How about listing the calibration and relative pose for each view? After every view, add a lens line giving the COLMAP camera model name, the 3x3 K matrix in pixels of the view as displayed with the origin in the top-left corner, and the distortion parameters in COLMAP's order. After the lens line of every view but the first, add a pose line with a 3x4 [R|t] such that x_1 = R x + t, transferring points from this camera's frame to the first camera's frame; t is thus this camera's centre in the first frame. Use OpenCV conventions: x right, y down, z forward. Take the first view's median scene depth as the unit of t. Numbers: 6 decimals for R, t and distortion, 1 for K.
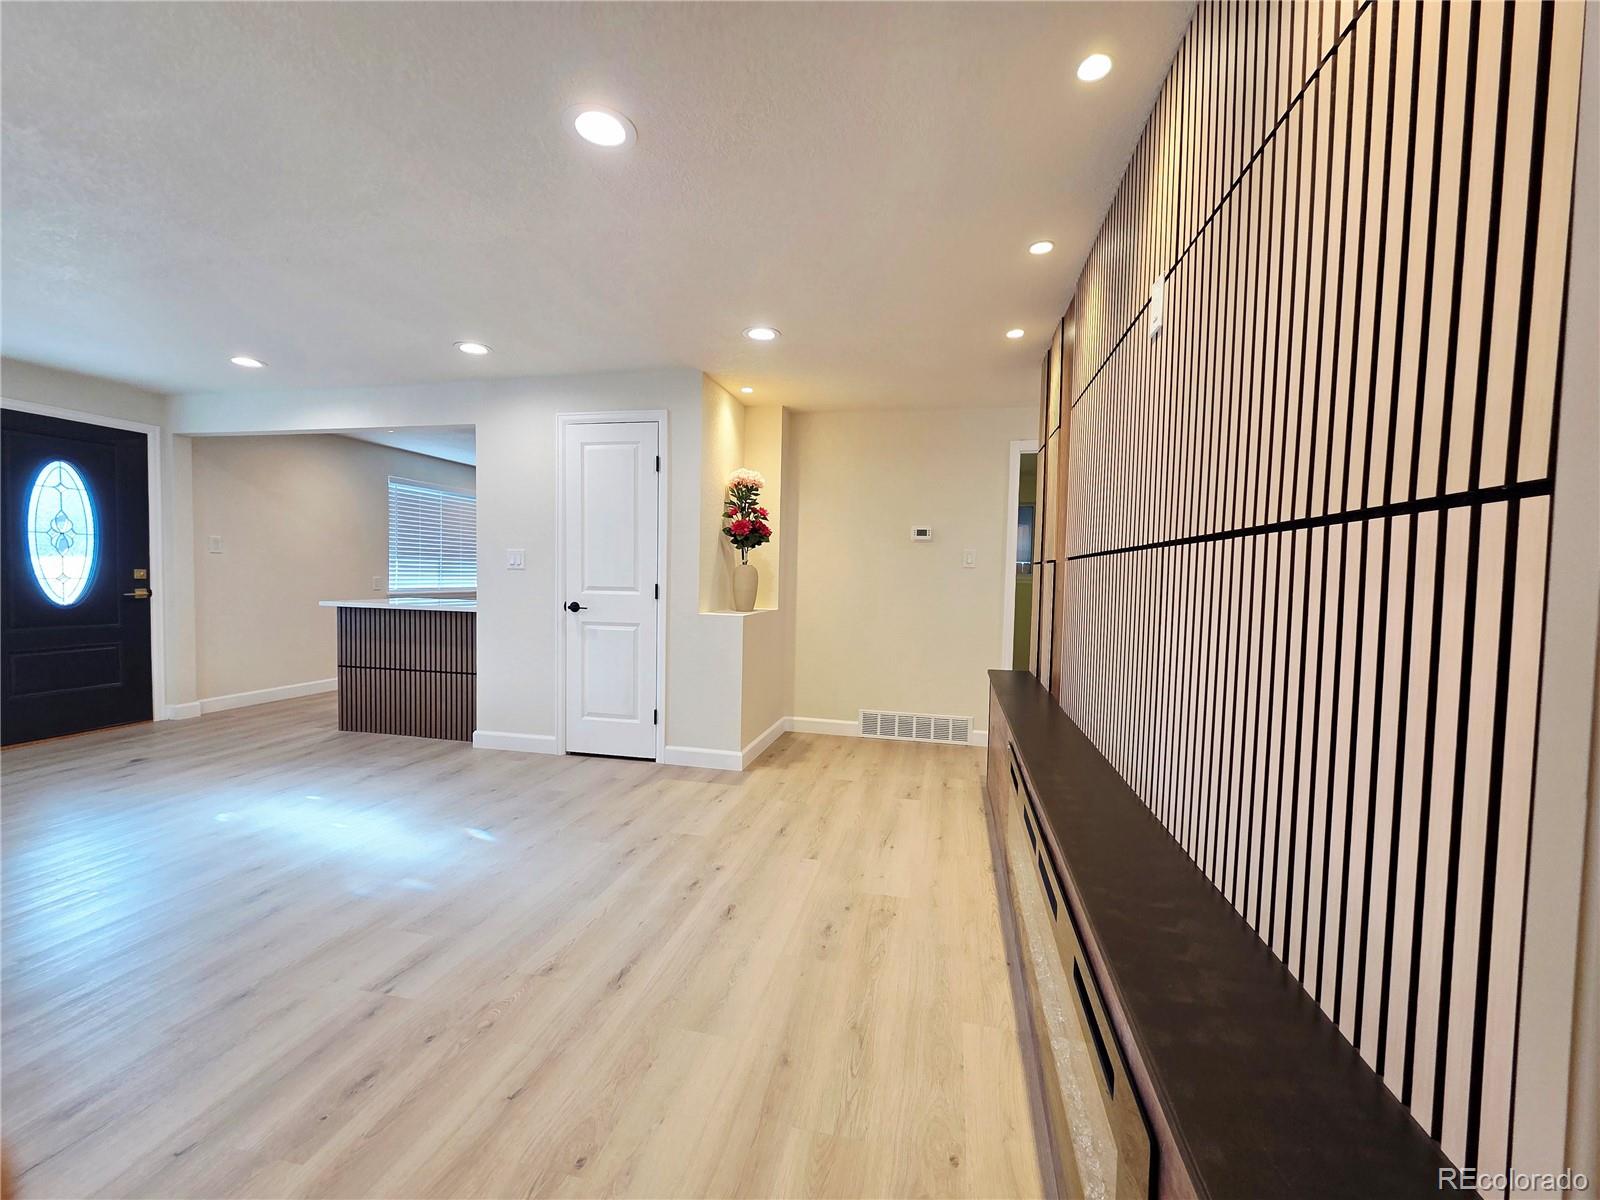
lens RADIAL K [[654.8, 0, 804.9], [0, 654.8, 605.3], [0, 0, 1]] dist [0.000547, 0.002022]
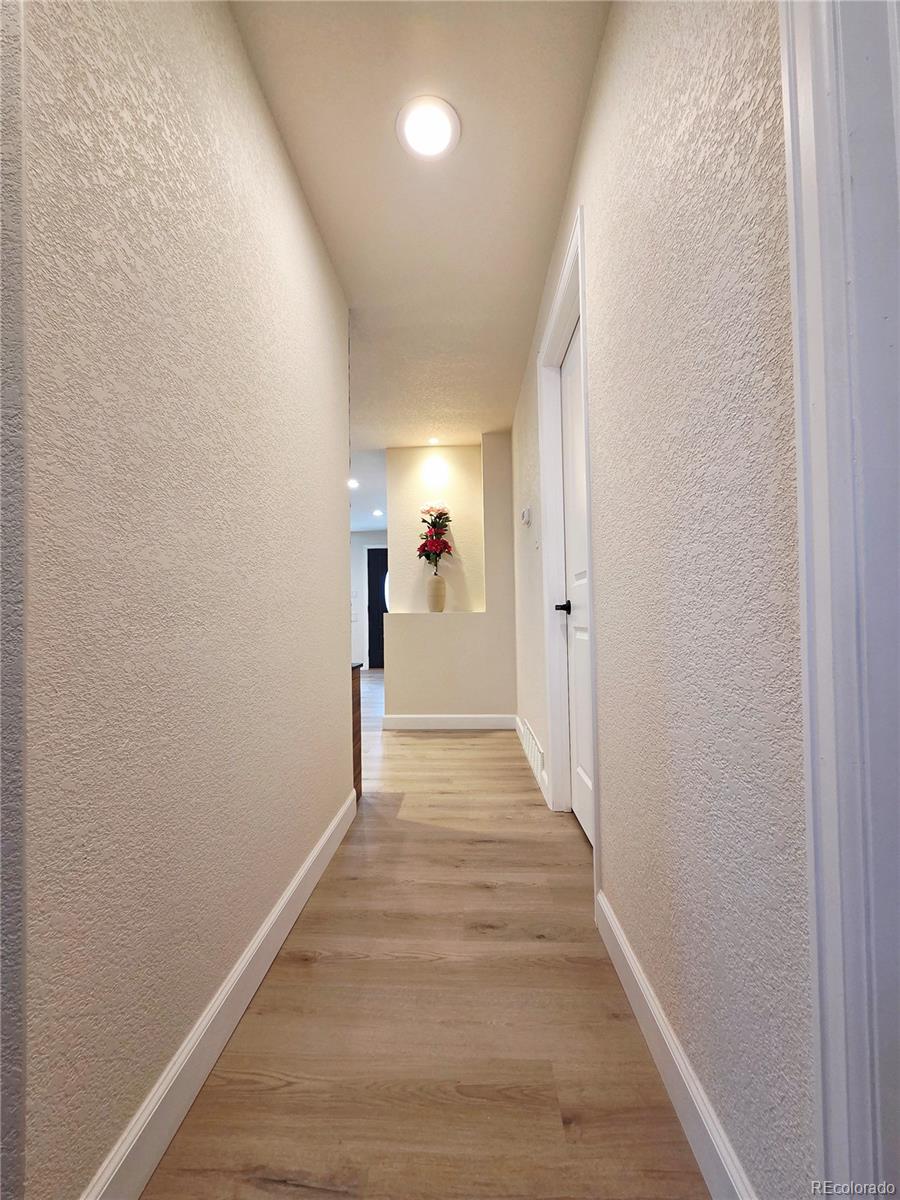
lens RADIAL K [[491.1, 0, 448.2], [0, 491.1, 599.1], [0, 0, 1]] dist [0.000547, 0.002022]
pose [[0.182106, -0.057994, -0.981567, 1.060865], [-0.024709, 0.997674, -0.063529, 0.053540], [0.982968, 0.035822, 0.180250, 1.074133]]
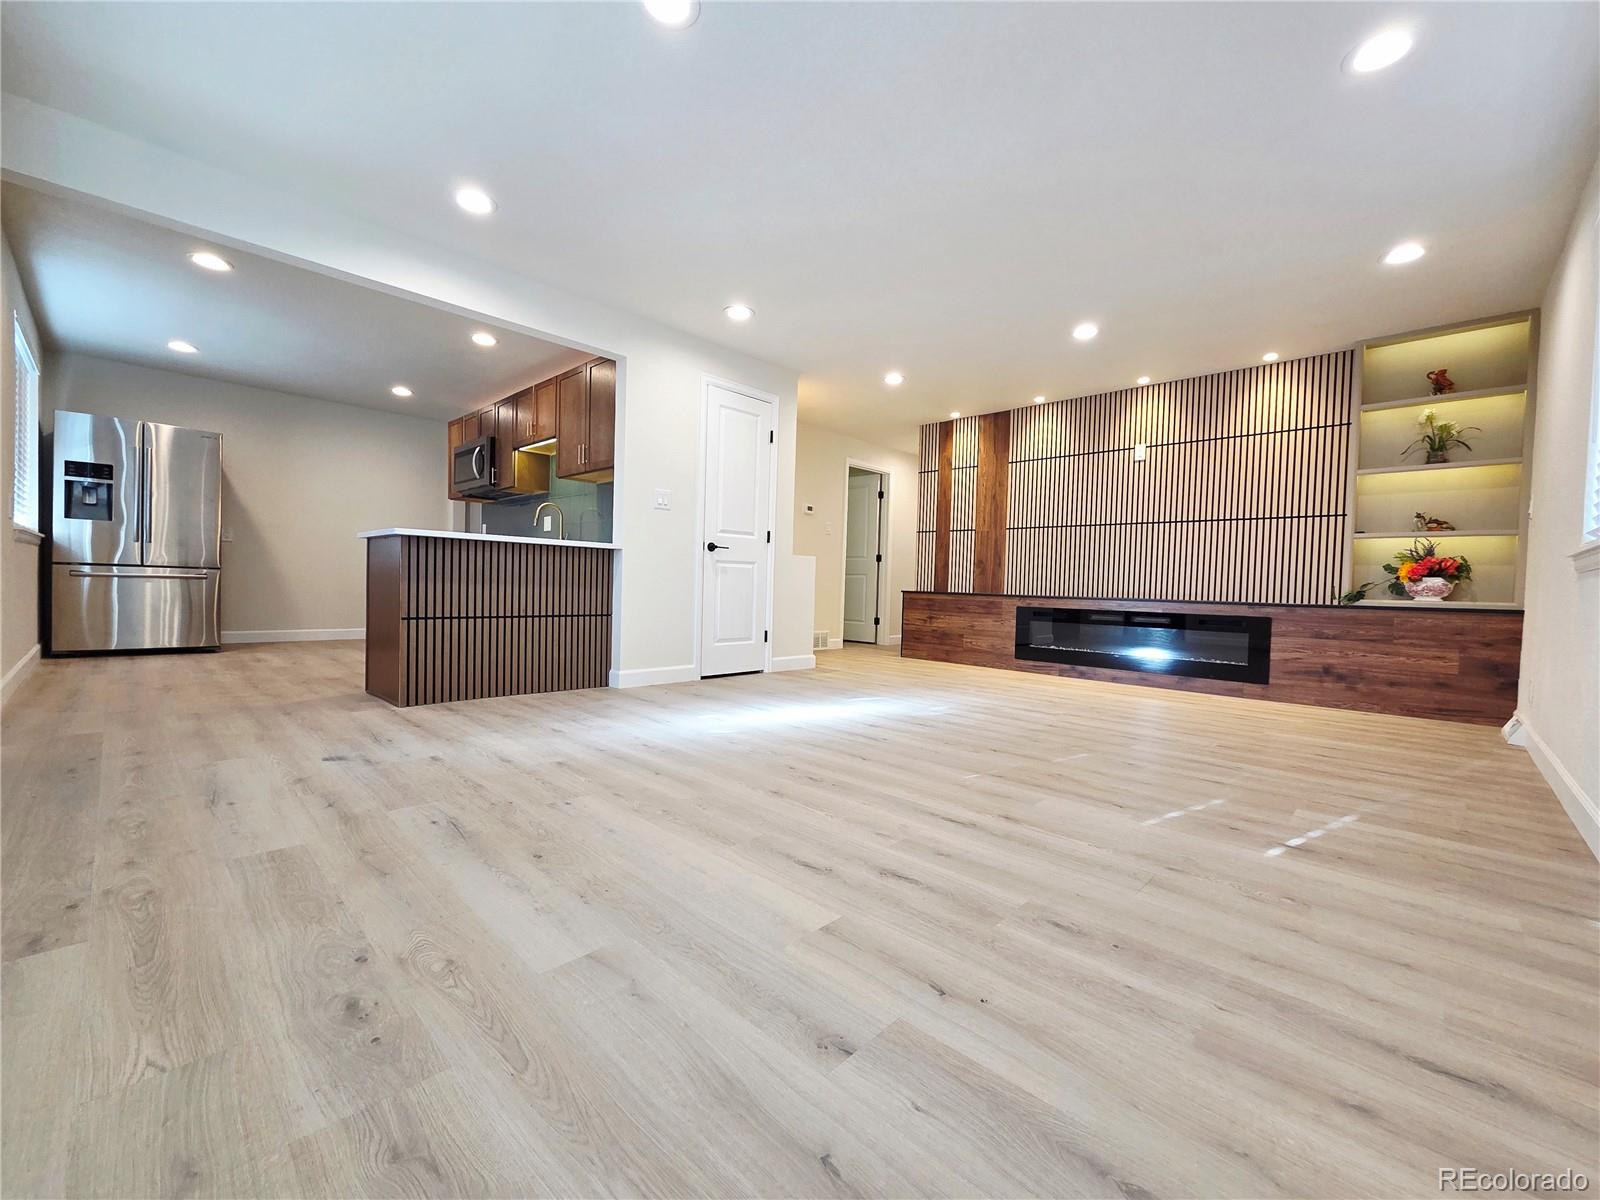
lens RADIAL K [[654.8, 0, 811.2], [0, 654.8, 601.6], [0, 0, 1]] dist [0.000547, 0.002022]
pose [[0.517400, -0.029978, 0.855219, -1.494622], [0.024523, 0.999495, 0.020198, 0.094894], [-0.855392, 0.010522, 0.517874, 0.320038]]
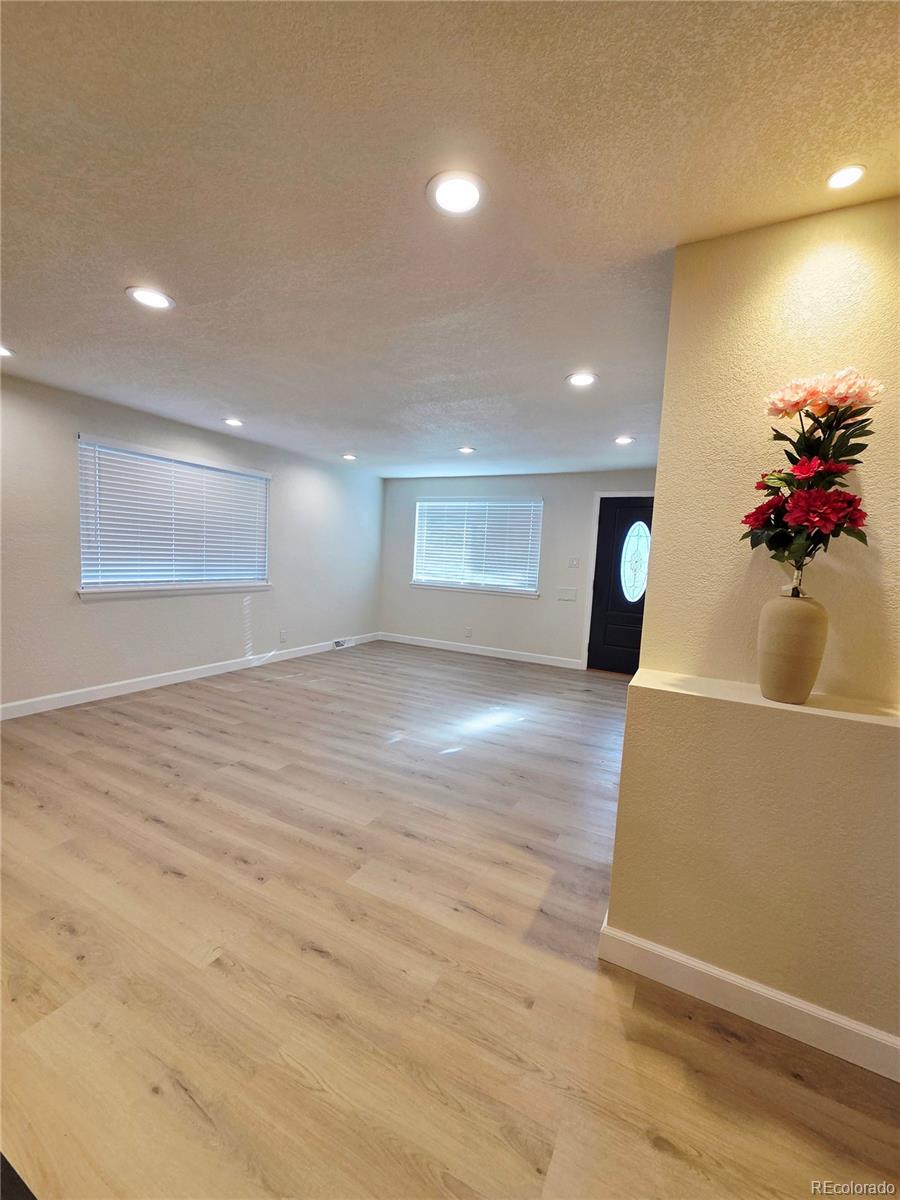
lens RADIAL K [[491.1, 0, 445.3], [0, 491.1, 600.3], [0, 0, 1]] dist [0.000547, 0.002022]
pose [[-0.269320, 0.052139, -0.961638, 0.371665], [-0.100218, 0.991595, 0.081831, -0.079313], [0.957822, 0.118412, -0.261831, 1.083414]]
